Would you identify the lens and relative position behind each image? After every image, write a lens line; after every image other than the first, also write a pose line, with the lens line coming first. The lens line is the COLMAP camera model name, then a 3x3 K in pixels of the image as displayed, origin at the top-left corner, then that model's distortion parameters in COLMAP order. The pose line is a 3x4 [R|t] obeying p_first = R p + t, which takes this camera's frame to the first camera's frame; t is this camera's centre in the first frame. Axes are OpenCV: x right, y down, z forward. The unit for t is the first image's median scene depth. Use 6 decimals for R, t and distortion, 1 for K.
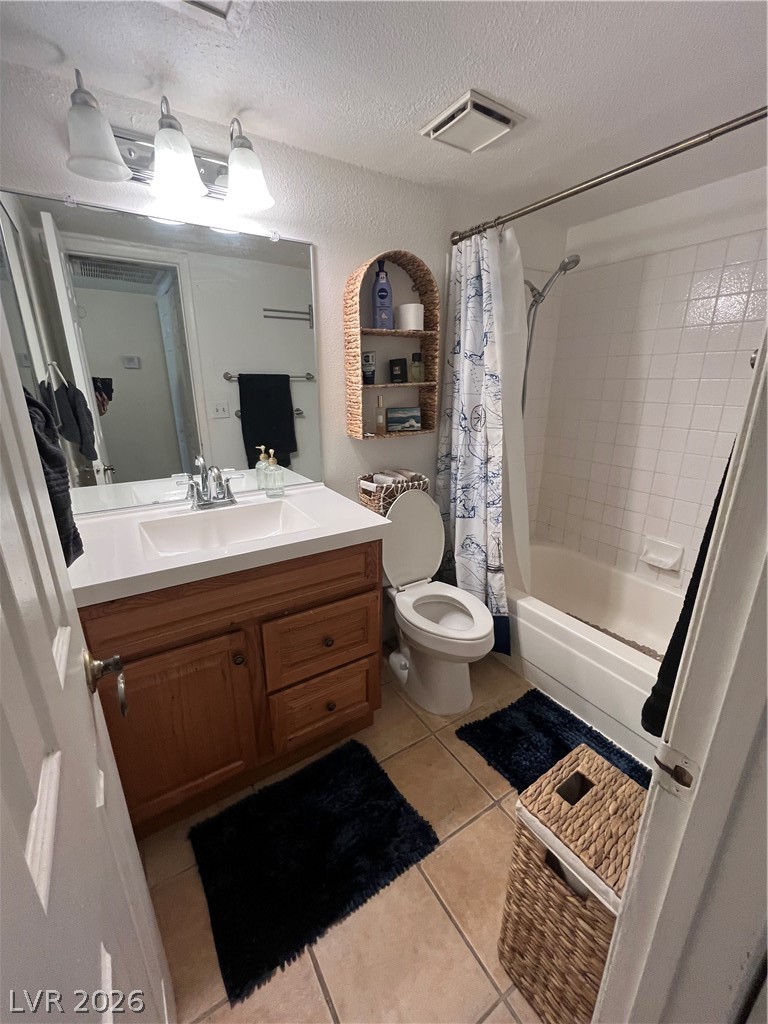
lens RADIAL K [[415.4, 0, 380.6], [0, 415.4, 508.2], [0, 0, 1]] dist [-0.004183, 0.000303]
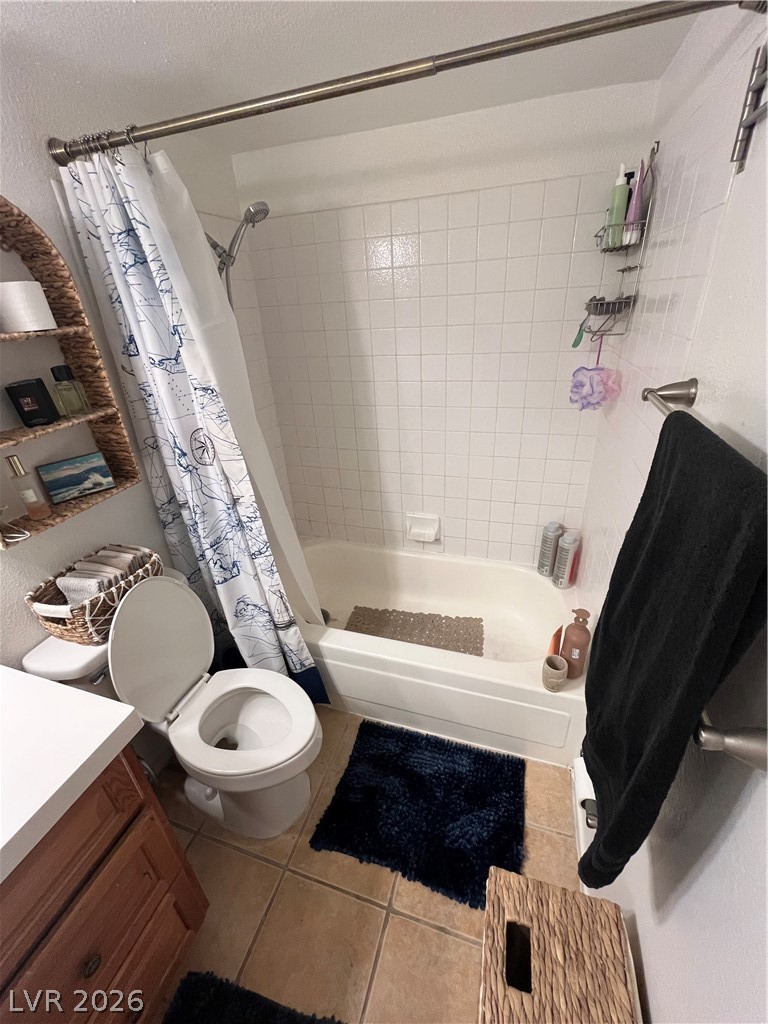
lens RADIAL K [[415.4, 0, 382.2], [0, 415.4, 508.5], [0, 0, 1]] dist [-0.004183, 0.000303]
pose [[0.763997, -0.323632, 0.558185, 0.044677], [0.241994, 0.945683, 0.217080, -0.202362], [-0.598120, -0.030771, 0.800816, 0.262148]]
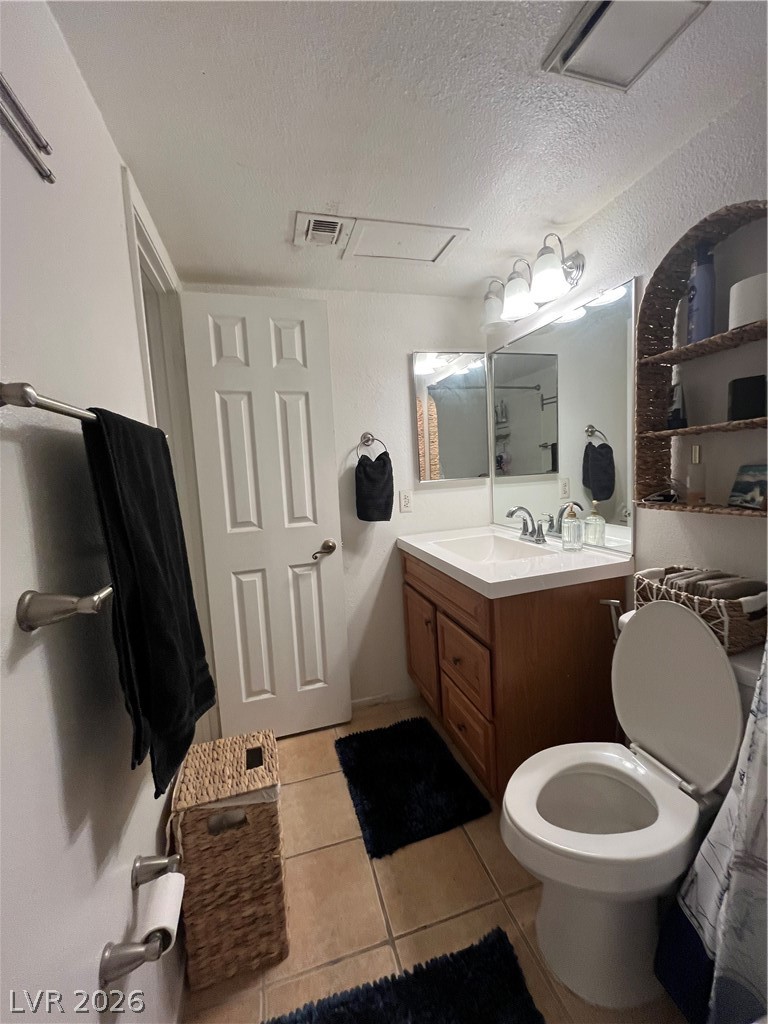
lens RADIAL K [[415.4, 0, 383.2], [0, 415.4, 506.6], [0, 0, 1]] dist [-0.004183, 0.000303]
pose [[-0.275028, 0.119753, -0.953949, 0.725159], [-0.230412, 0.955088, 0.186325, -0.186291], [0.933418, 0.271045, -0.235084, 0.717394]]
